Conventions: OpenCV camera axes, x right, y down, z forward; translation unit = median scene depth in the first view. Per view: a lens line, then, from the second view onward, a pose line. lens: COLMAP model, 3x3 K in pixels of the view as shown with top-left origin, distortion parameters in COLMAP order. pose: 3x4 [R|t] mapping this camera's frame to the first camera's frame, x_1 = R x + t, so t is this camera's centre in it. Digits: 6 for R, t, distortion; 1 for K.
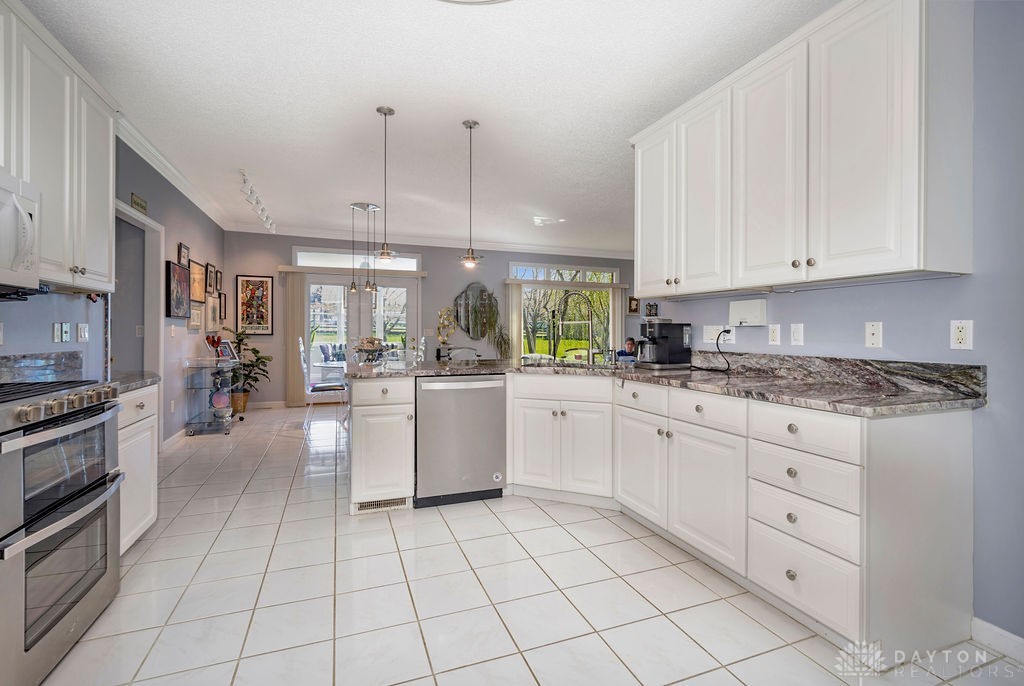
lens RADIAL K [[454.8, 0, 509.8], [0, 454.8, 338.4], [0, 0, 1]] dist [-0.008876, 0.003236]
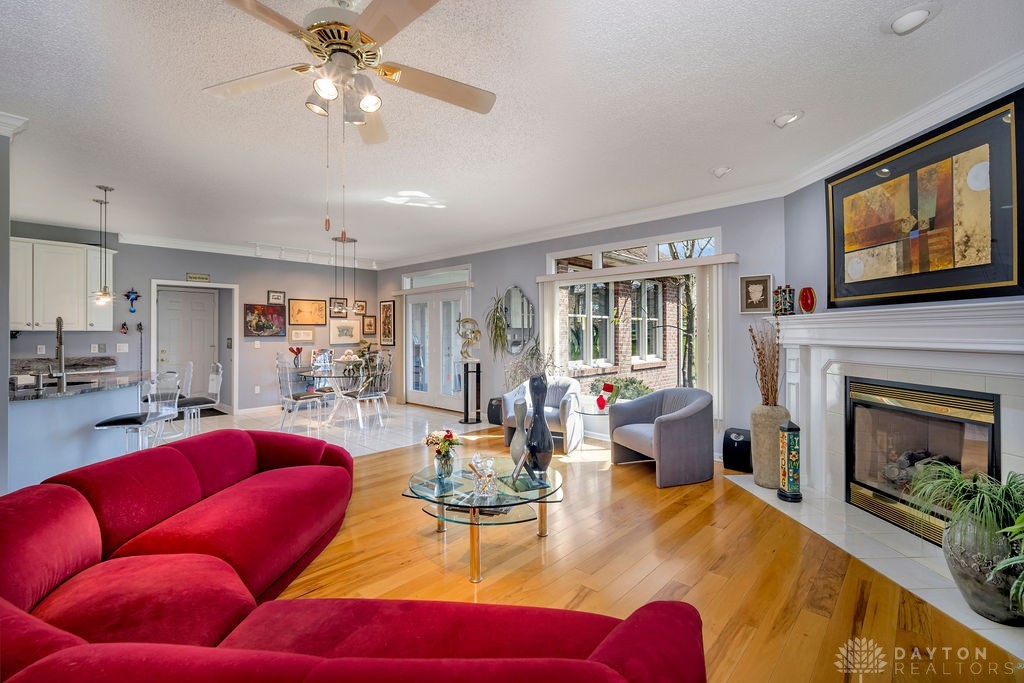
lens RADIAL K [[454.8, 0, 513.7], [0, 454.8, 329.7], [0, 0, 1]] dist [-0.008876, 0.003236]
pose [[0.449170, -0.014053, -0.893336, 0.959589], [-0.007800, 0.999777, -0.019649, -0.037143], [0.893412, 0.015794, 0.448960, 0.893027]]
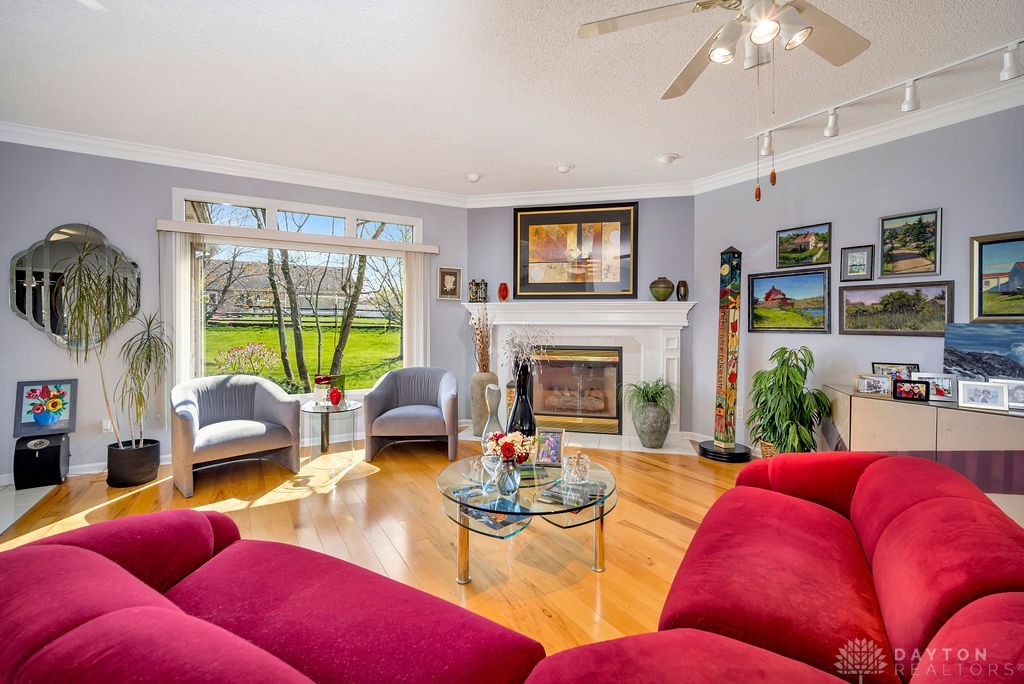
lens RADIAL K [[454.8, 0, 503.2], [0, 454.8, 325.0], [0, 0, 1]] dist [-0.008876, 0.003236]
pose [[0.981673, -0.003150, 0.190549, 0.372562], [0.004536, 0.999966, -0.006841, -0.024410], [-0.190521, 0.007580, 0.981654, 0.671944]]
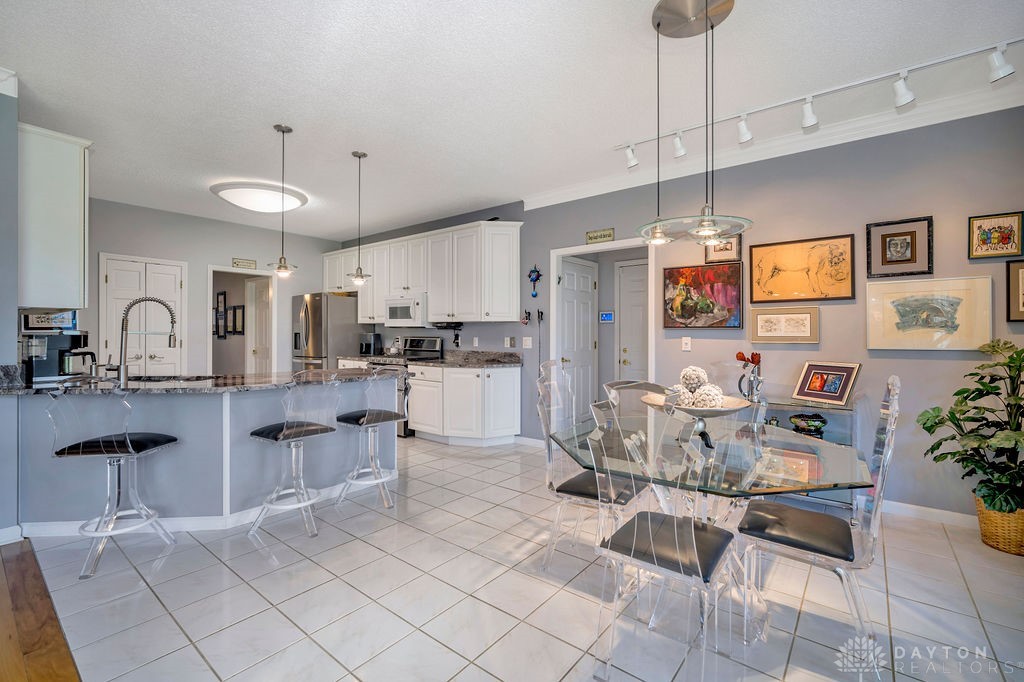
lens RADIAL K [[454.8, 0, 509.0], [0, 454.8, 334.1], [0, 0, 1]] dist [-0.008876, 0.003236]
pose [[-0.867457, -0.006160, -0.497474, -0.013859], [-0.014264, 0.999820, 0.012493, -0.033753], [0.497307, 0.017933, -0.867389, 1.294404]]
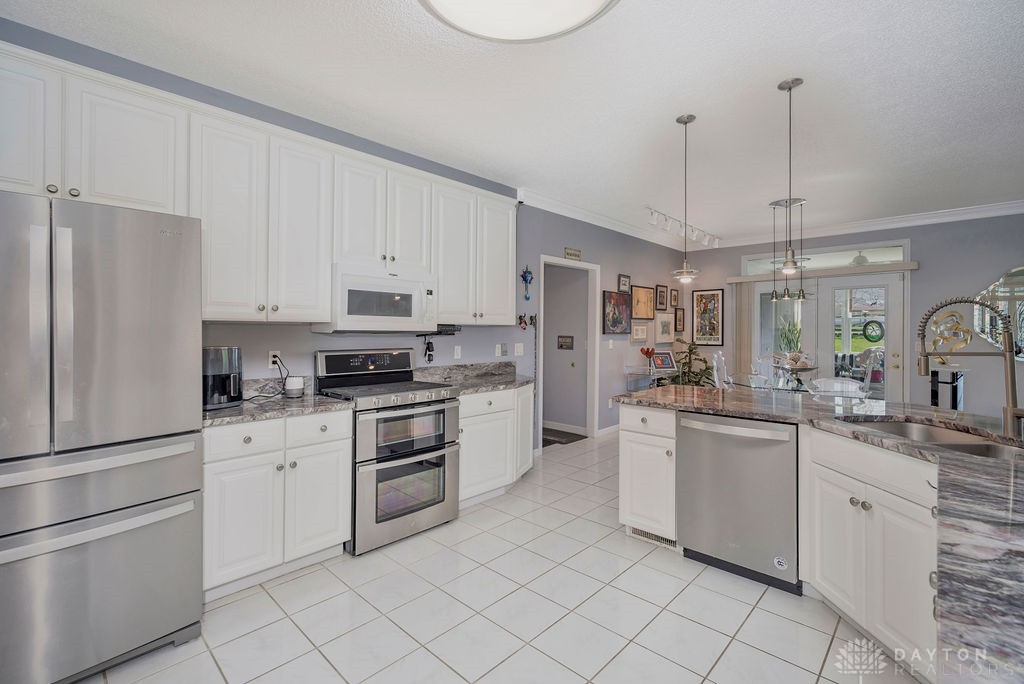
lens RADIAL K [[454.8, 0, 521.2], [0, 454.8, 333.5], [0, 0, 1]] dist [-0.008876, 0.003236]
pose [[0.447670, -0.000689, -0.894199, 0.235198], [-0.010762, 0.999923, -0.006159, -0.029695], [0.894134, 0.012380, 0.447628, 0.164038]]
